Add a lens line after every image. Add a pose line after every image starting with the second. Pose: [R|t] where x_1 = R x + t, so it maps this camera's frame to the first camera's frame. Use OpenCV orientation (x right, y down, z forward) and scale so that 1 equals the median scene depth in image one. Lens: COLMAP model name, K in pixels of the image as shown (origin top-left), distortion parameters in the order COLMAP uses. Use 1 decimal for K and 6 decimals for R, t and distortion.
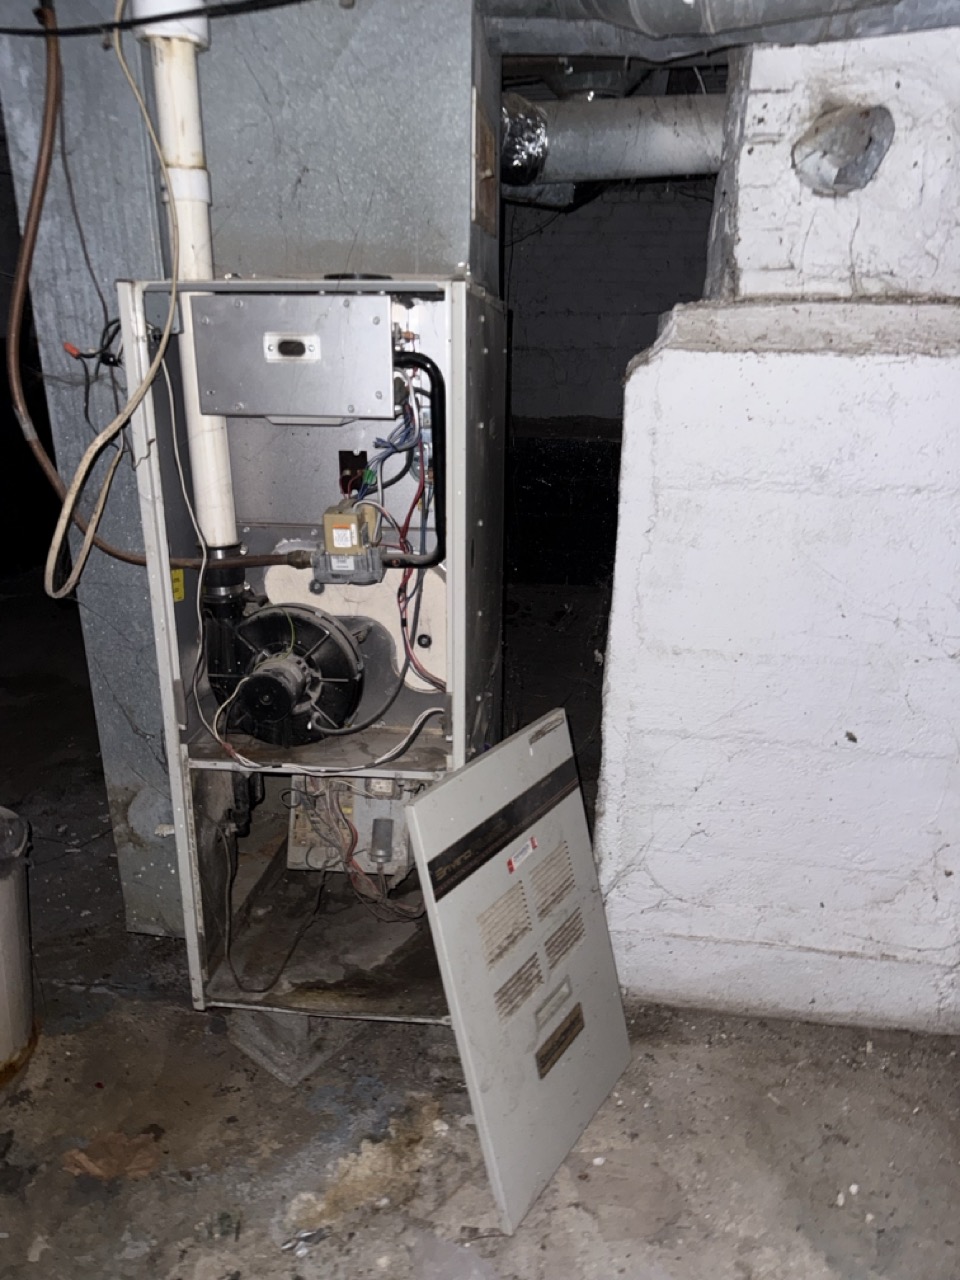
lens RADIAL K [[907.6, 0, 454.6], [0, 907.6, 639.6], [0, 0, 1]] dist [-0.002307, -0.013242]
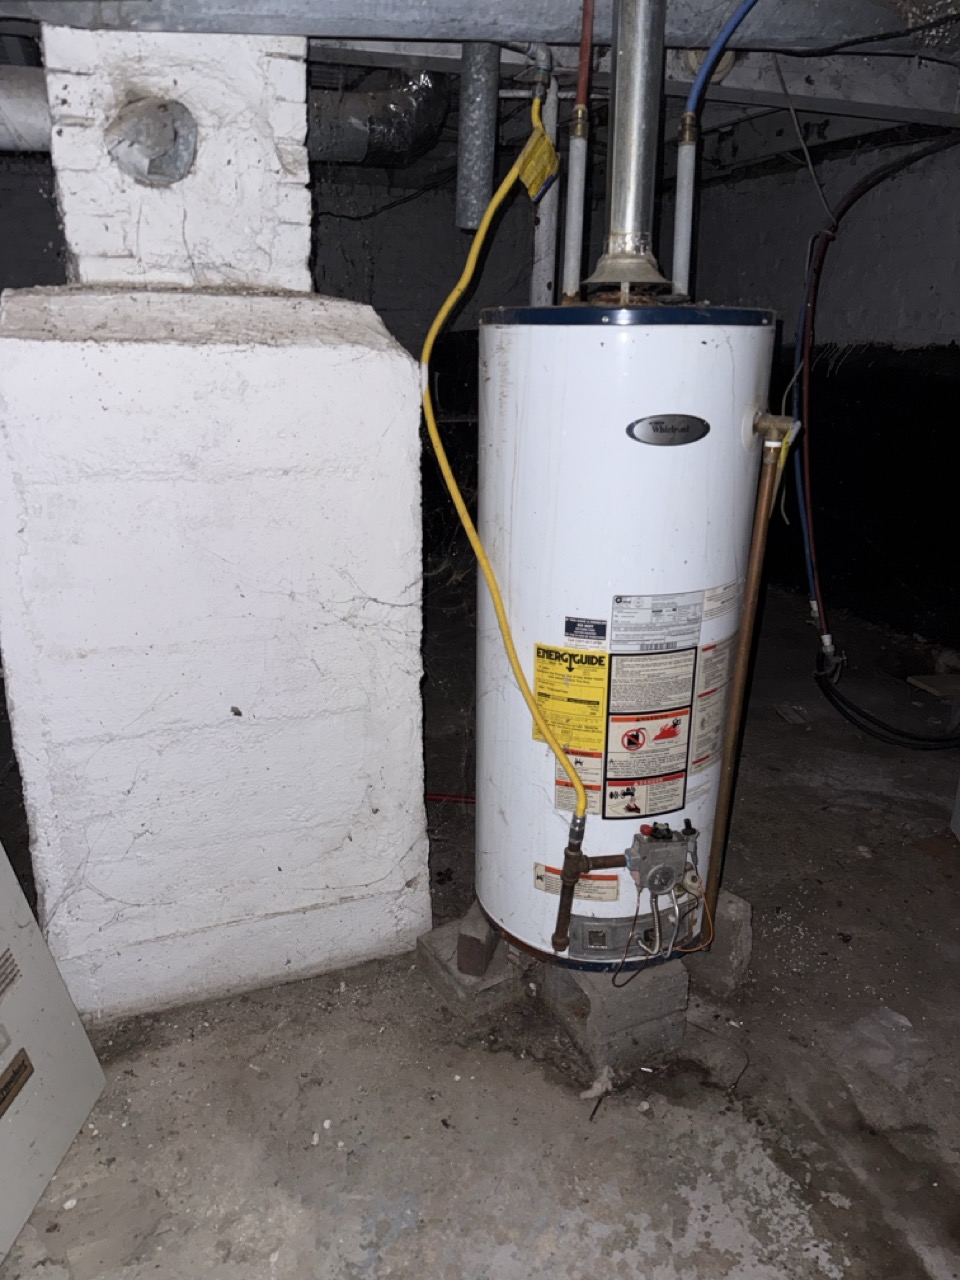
lens RADIAL K [[907.1, 0, 490.8], [0, 907.1, 634.7], [0, 0, 1]] dist [-0.004031, -0.015814]
pose [[0.856312, -0.150908, 0.493920, 0.163299], [0.145387, 0.988119, 0.049842, 0.008420], [-0.495573, 0.029129, 0.868078, -0.046115]]
